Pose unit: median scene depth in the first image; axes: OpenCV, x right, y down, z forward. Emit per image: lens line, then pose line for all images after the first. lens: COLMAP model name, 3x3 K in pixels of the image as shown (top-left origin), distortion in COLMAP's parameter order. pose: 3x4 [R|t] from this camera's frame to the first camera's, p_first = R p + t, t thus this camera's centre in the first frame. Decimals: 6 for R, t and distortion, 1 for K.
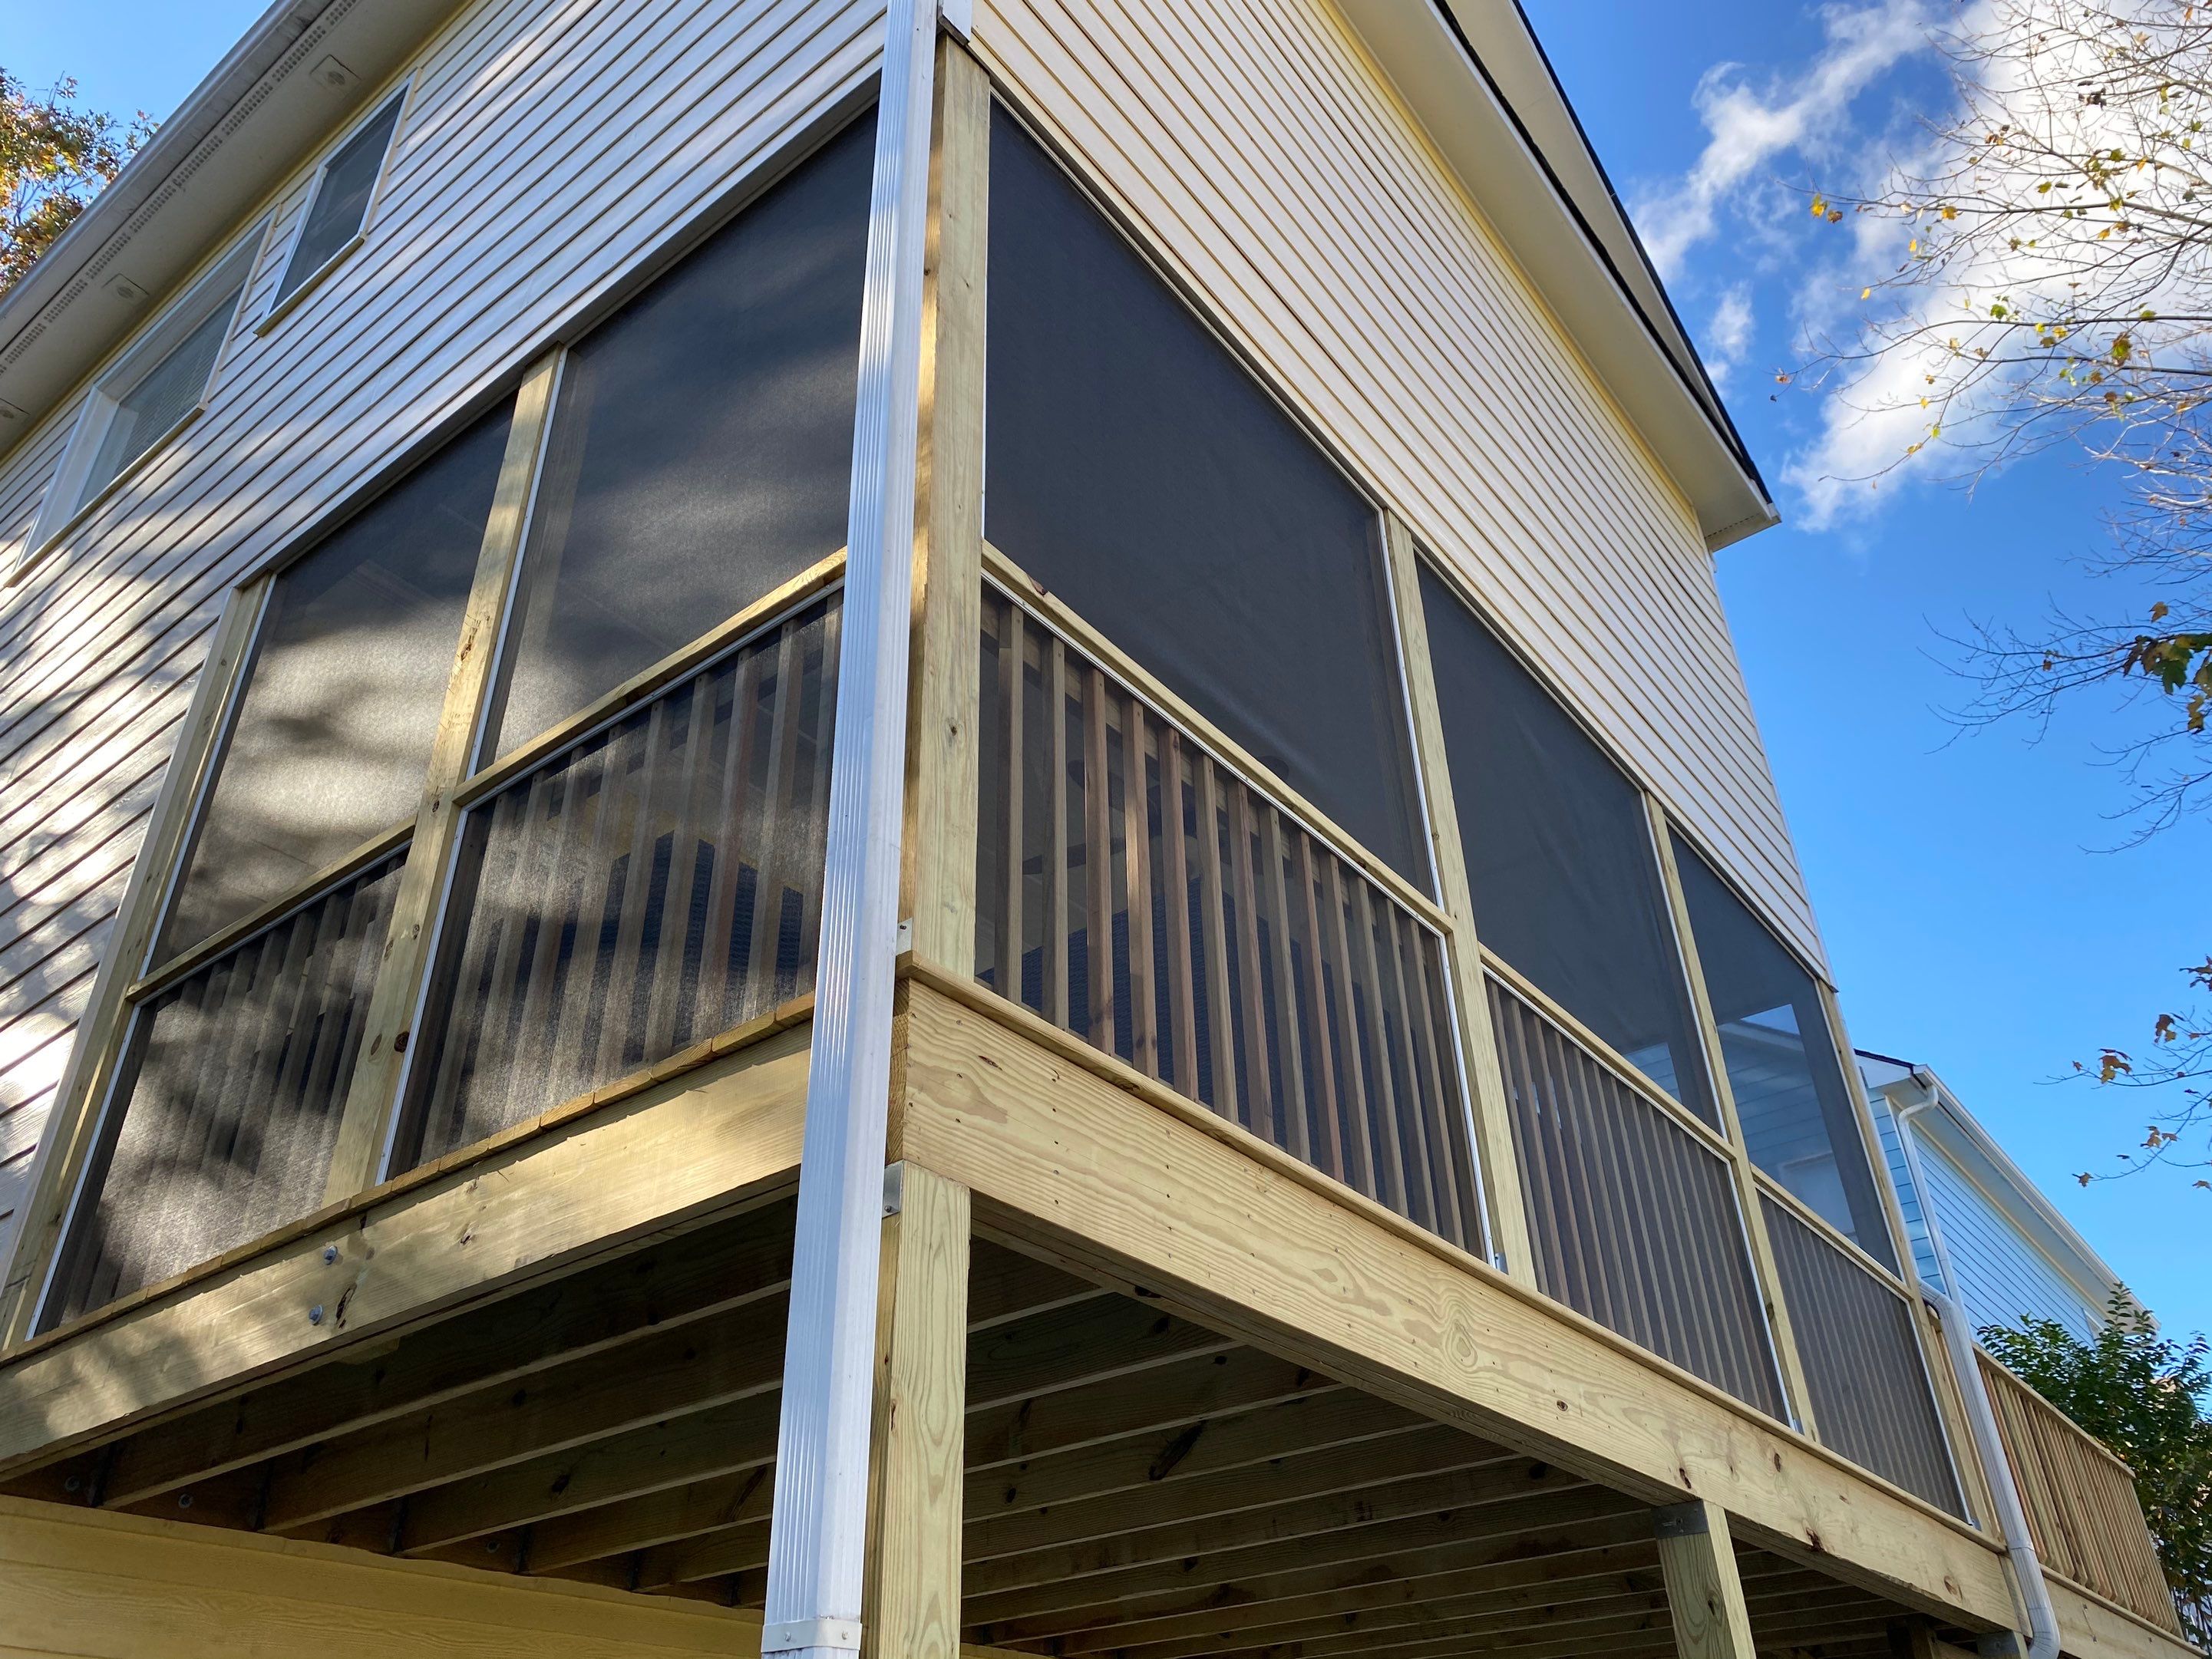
lens RADIAL K [[1724.6, 0, 1104.3], [0, 1724.6, 778.0], [0, 0, 1]] dist [0.007113, 0.002907]
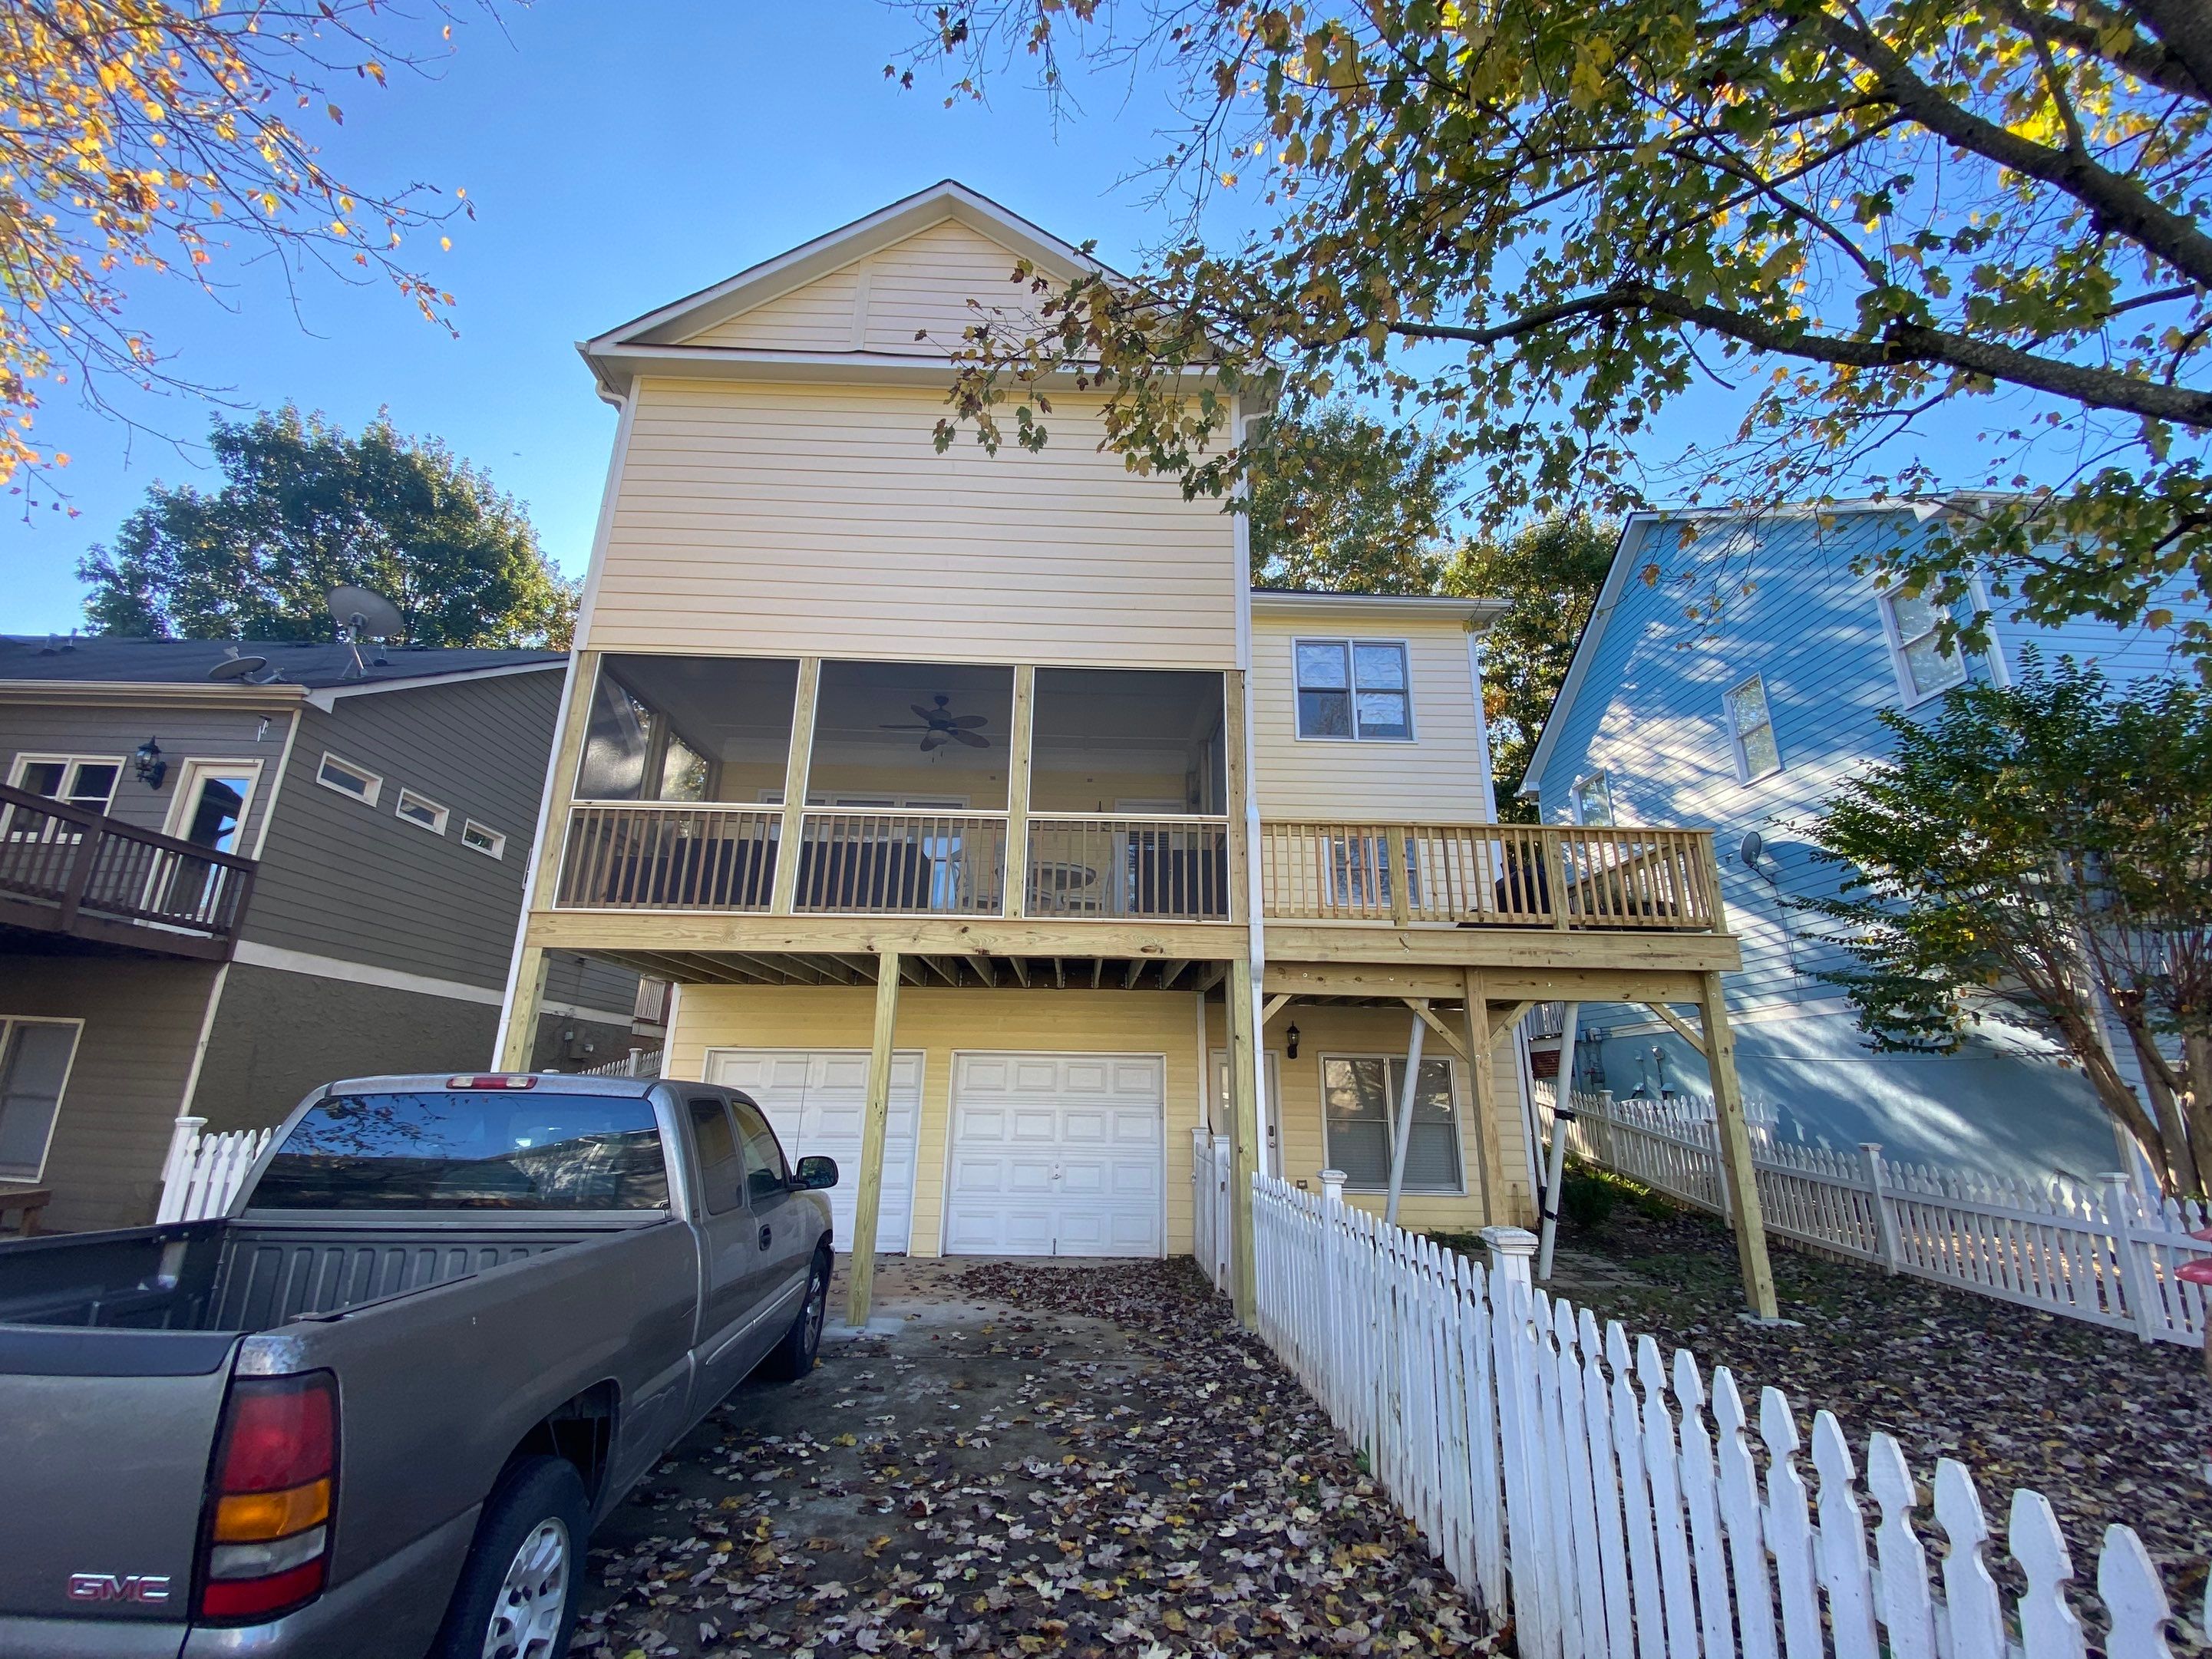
lens RADIAL K [[902.9, 0, 1106.0], [0, 902.9, 829.5], [0, 0, 1]] dist [-0.012593, -0.000068]
pose [[0.643090, -0.171871, -0.746254, 2.091466], [0.409286, 0.900771, 0.145247, 0.138727], [0.647241, -0.398838, 0.649621, 0.271388]]
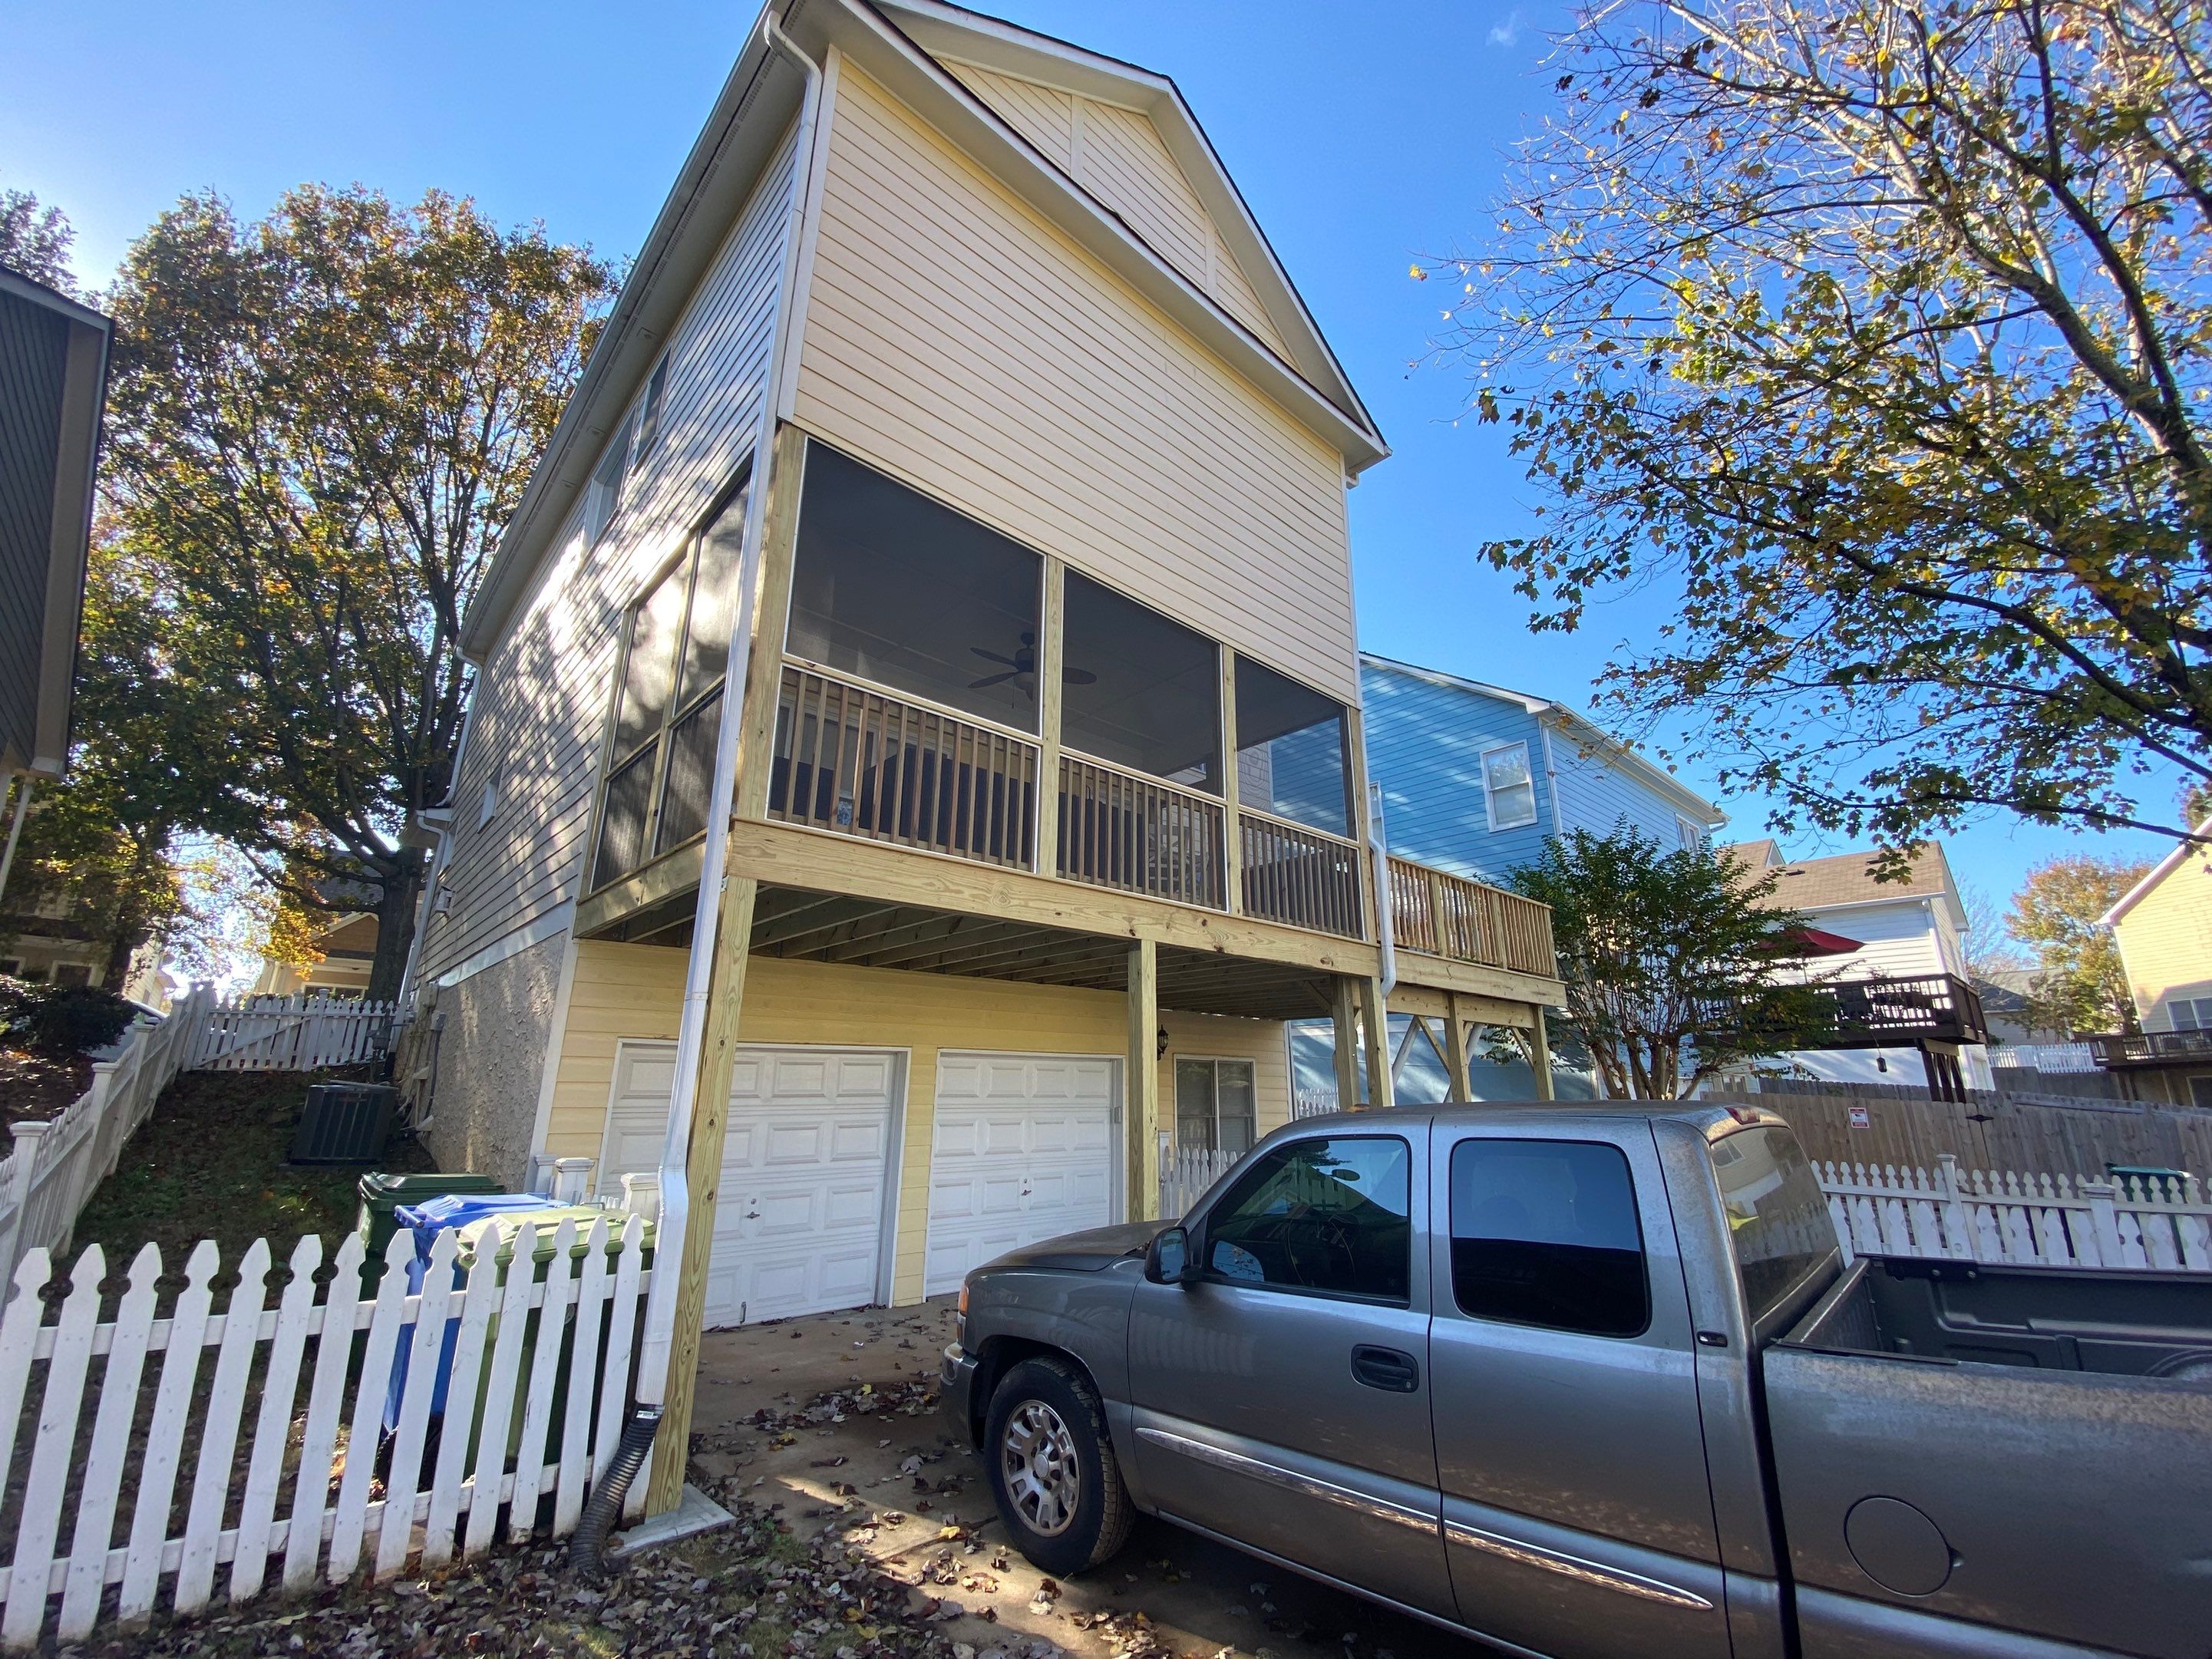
lens RADIAL K [[920.3, 0, 1095.9], [0, 920.3, 842.1], [0, 0, 1]] dist [-0.018793, -0.000441]
pose [[0.985090, -0.008211, -0.171844, 0.562012], [0.065264, 0.942032, 0.329113, -0.246771], [0.159180, -0.335422, 0.928522, -0.369250]]
